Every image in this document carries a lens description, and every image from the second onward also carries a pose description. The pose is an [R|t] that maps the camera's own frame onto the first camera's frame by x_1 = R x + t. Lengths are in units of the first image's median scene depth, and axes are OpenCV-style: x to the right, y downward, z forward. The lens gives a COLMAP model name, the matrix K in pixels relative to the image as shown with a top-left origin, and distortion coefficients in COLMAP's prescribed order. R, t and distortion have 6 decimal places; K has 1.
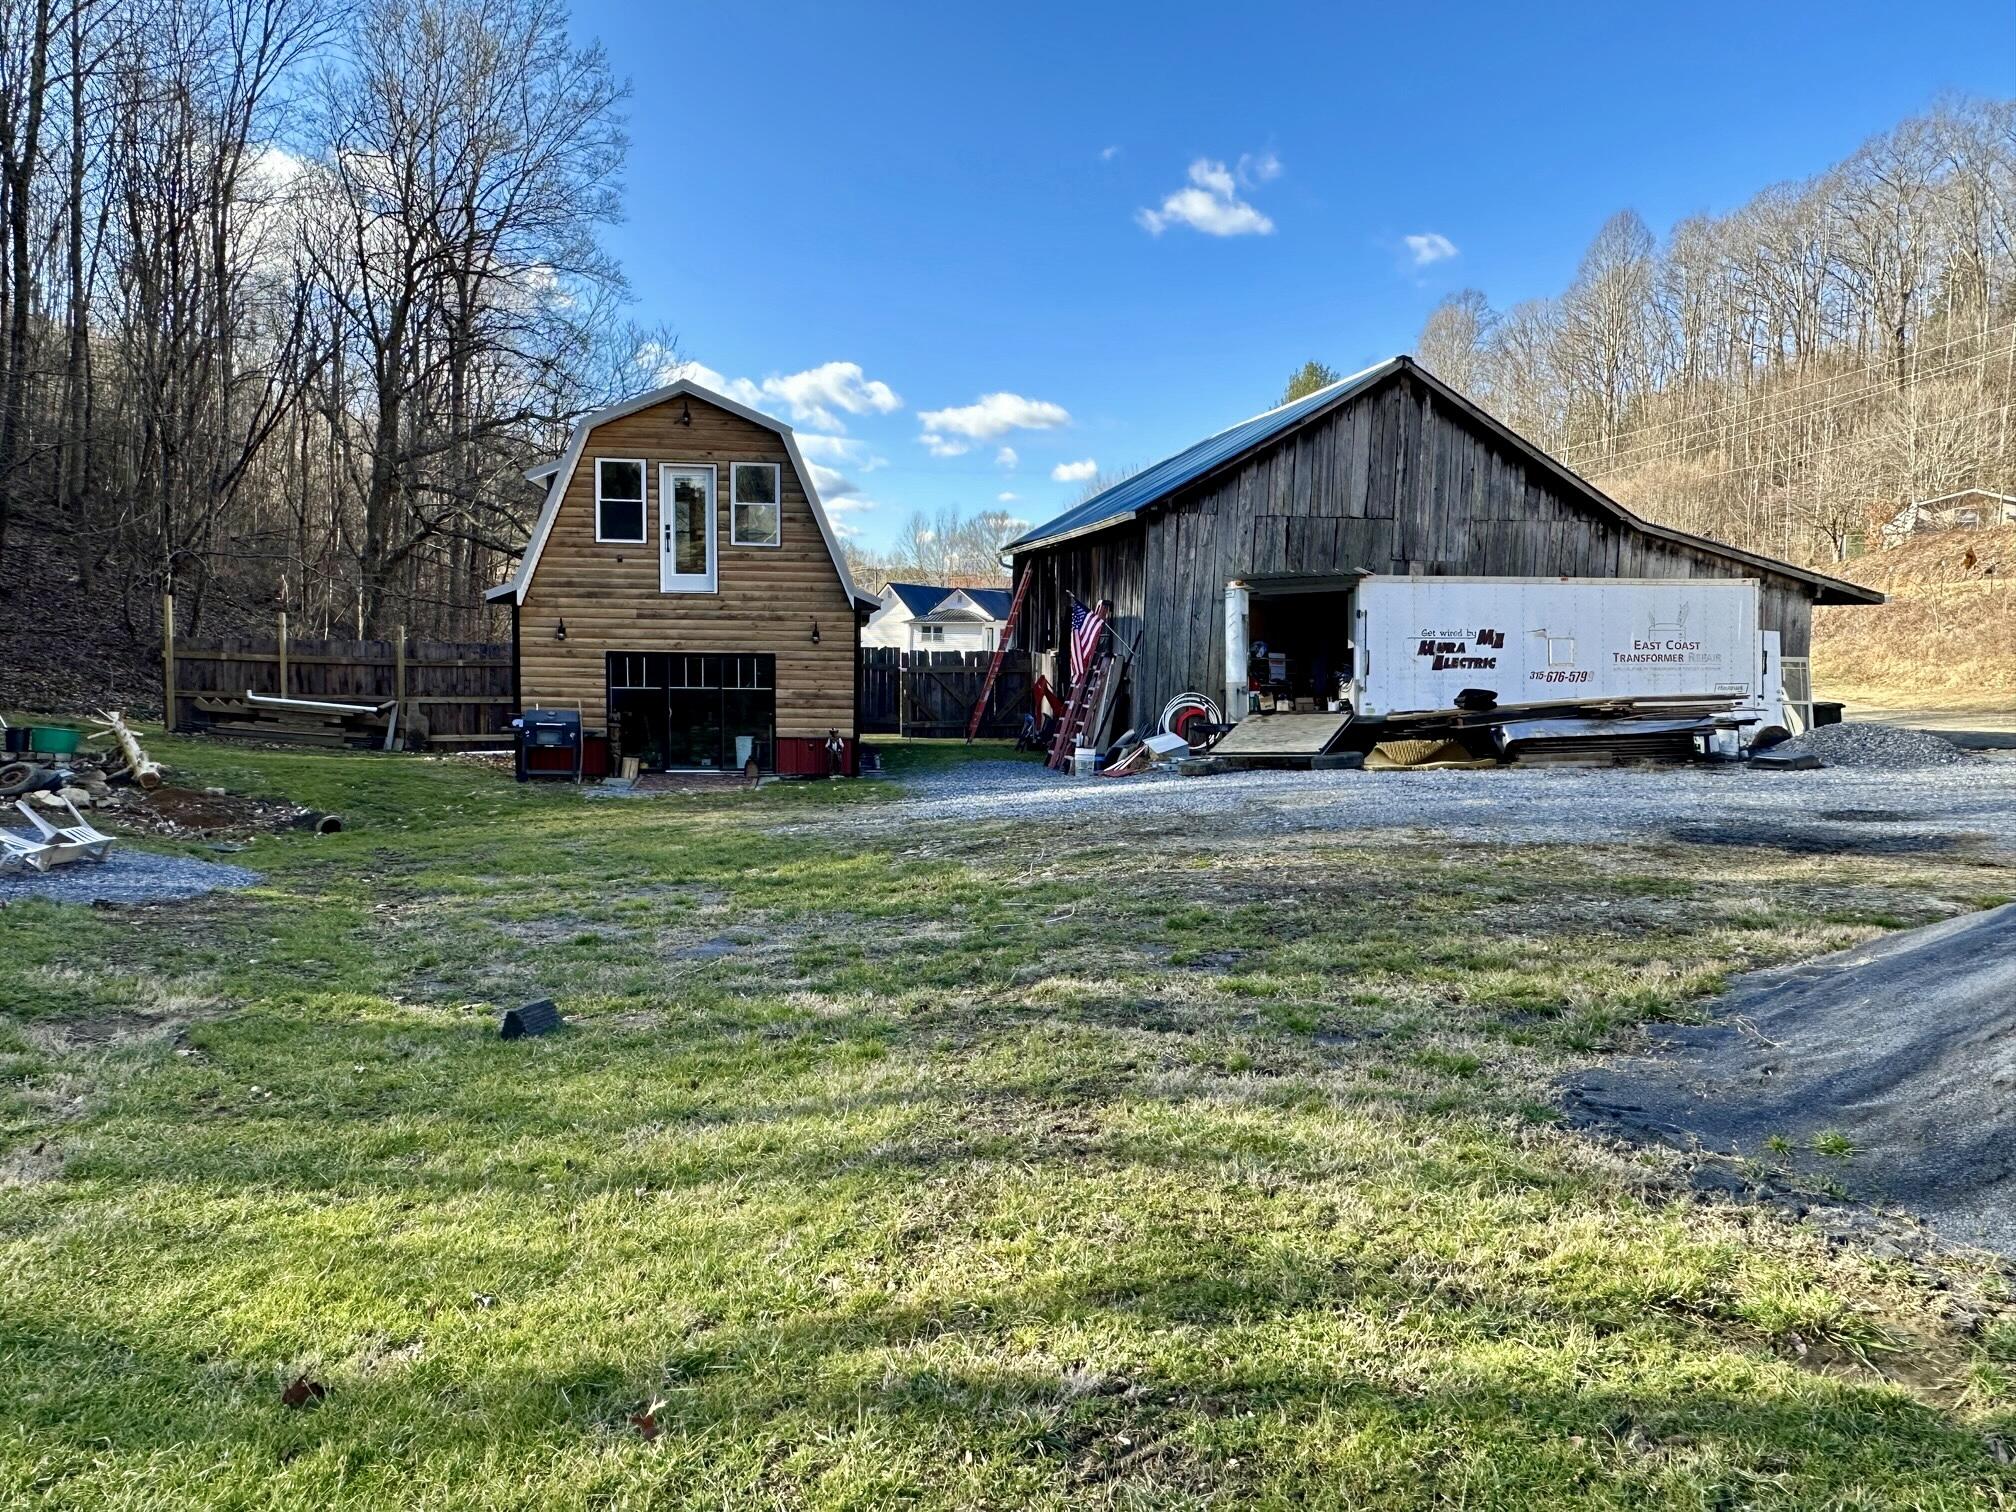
lens RADIAL K [[1353.7, 0, 1015.1], [0, 1353.7, 750.3], [0, 0, 1]] dist [0.004687, -0.008587]
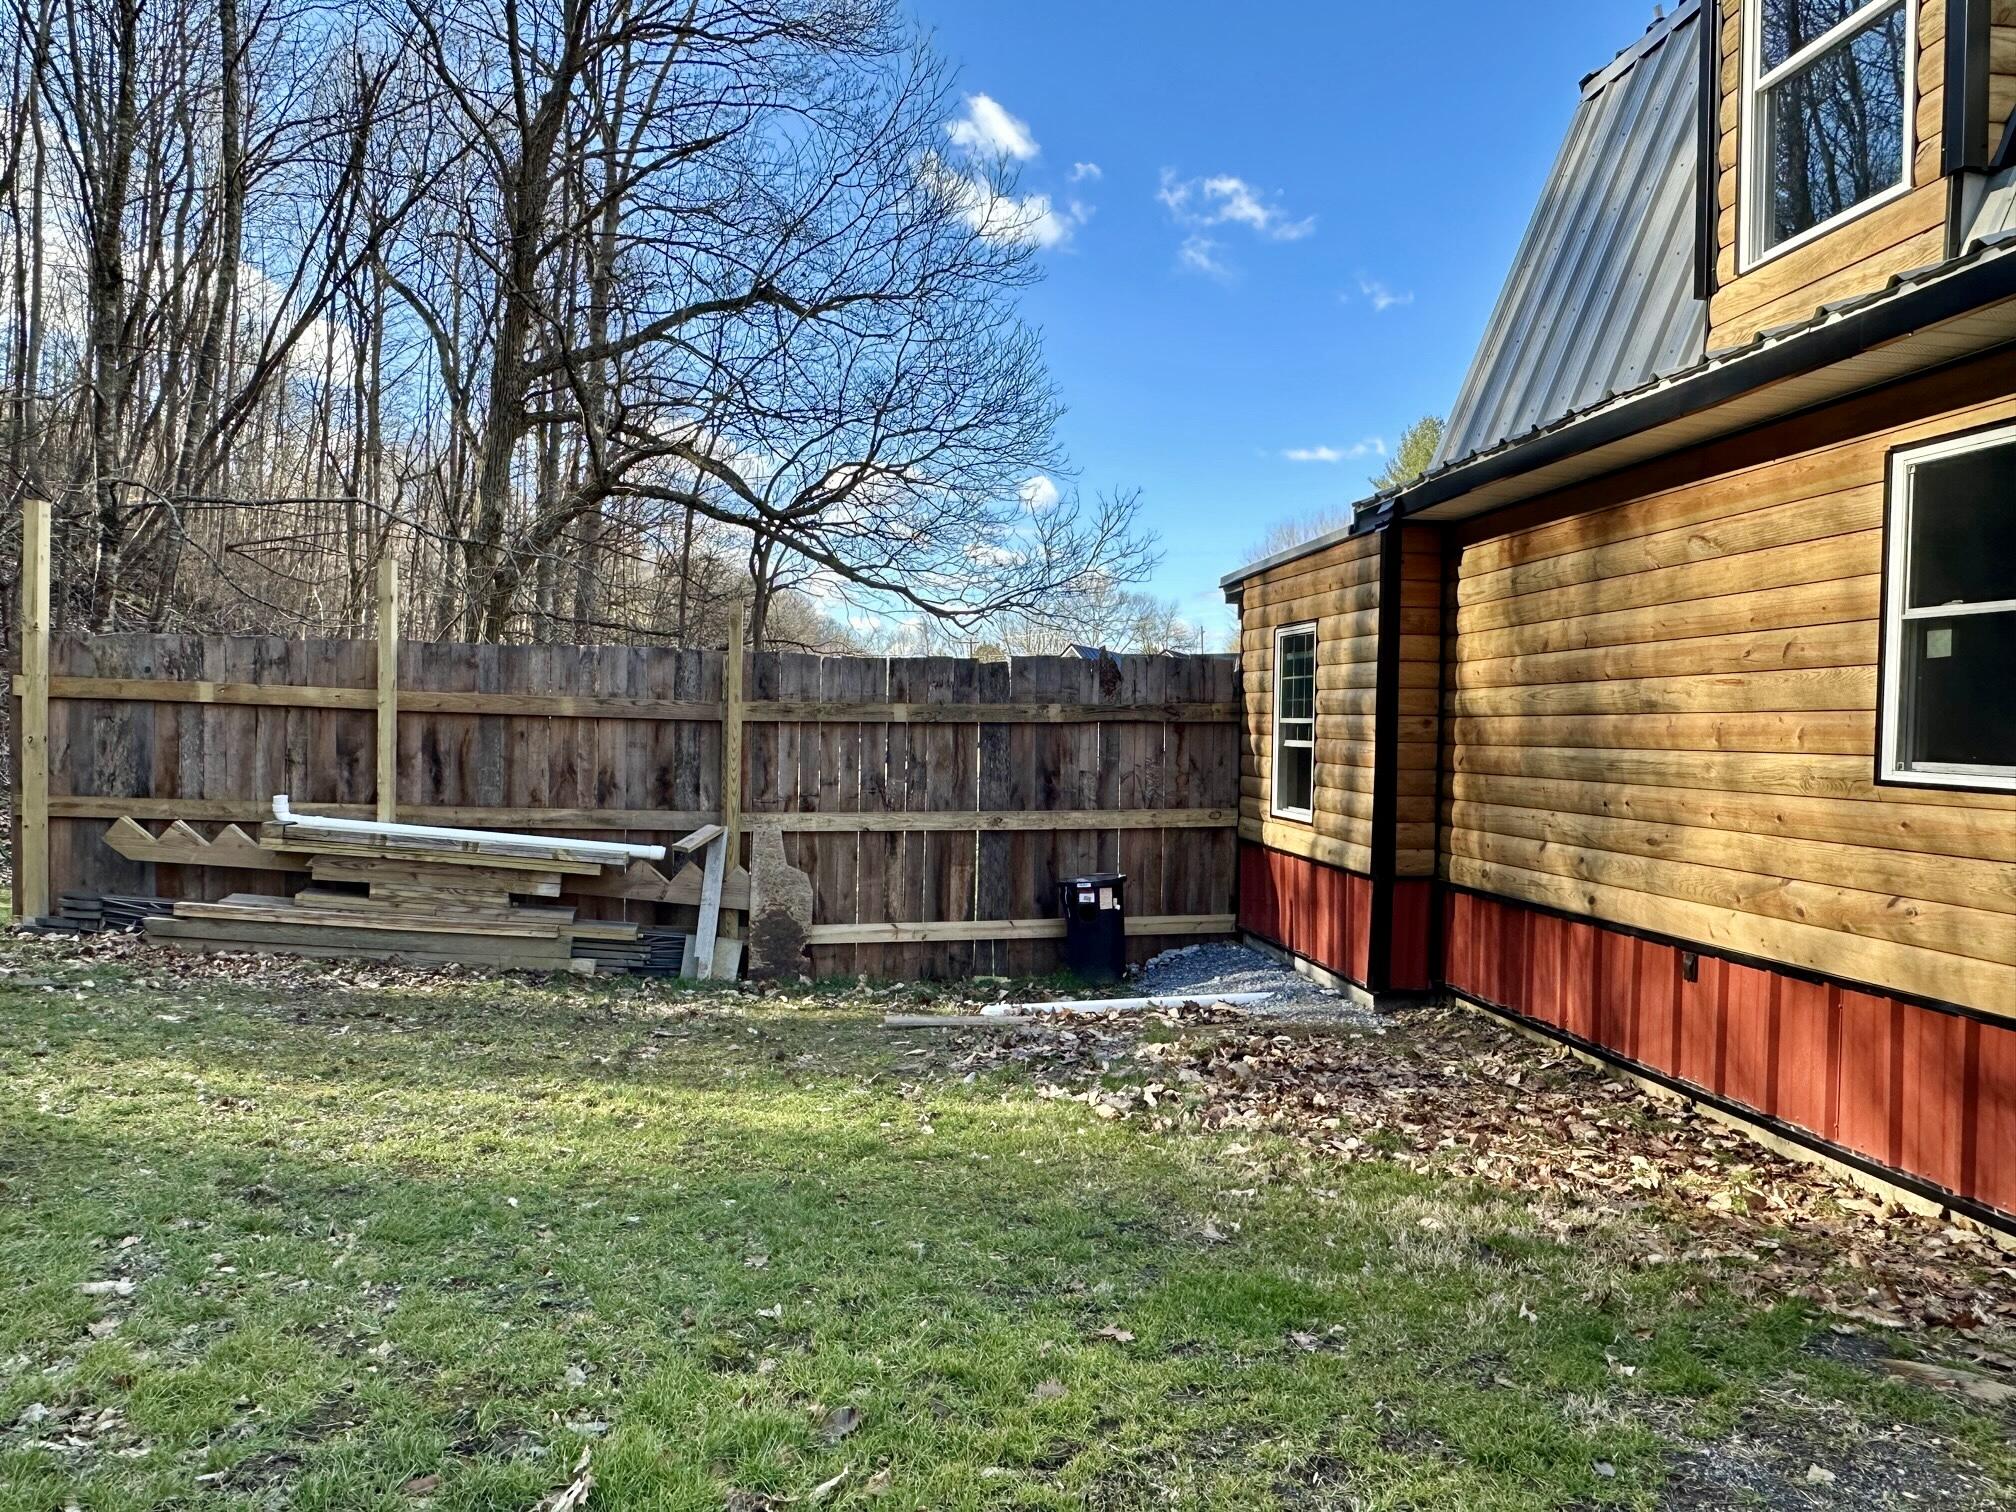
lens RADIAL K [[1353.7, 0, 1009.1], [0, 1353.7, 754.8], [0, 0, 1]] dist [0.004687, -0.008587]
pose [[0.999988, -0.002144, 0.004482, -0.509216], [0.002418, 0.998073, -0.062004, -0.043622], [-0.004340, 0.062015, 0.998066, 0.875817]]
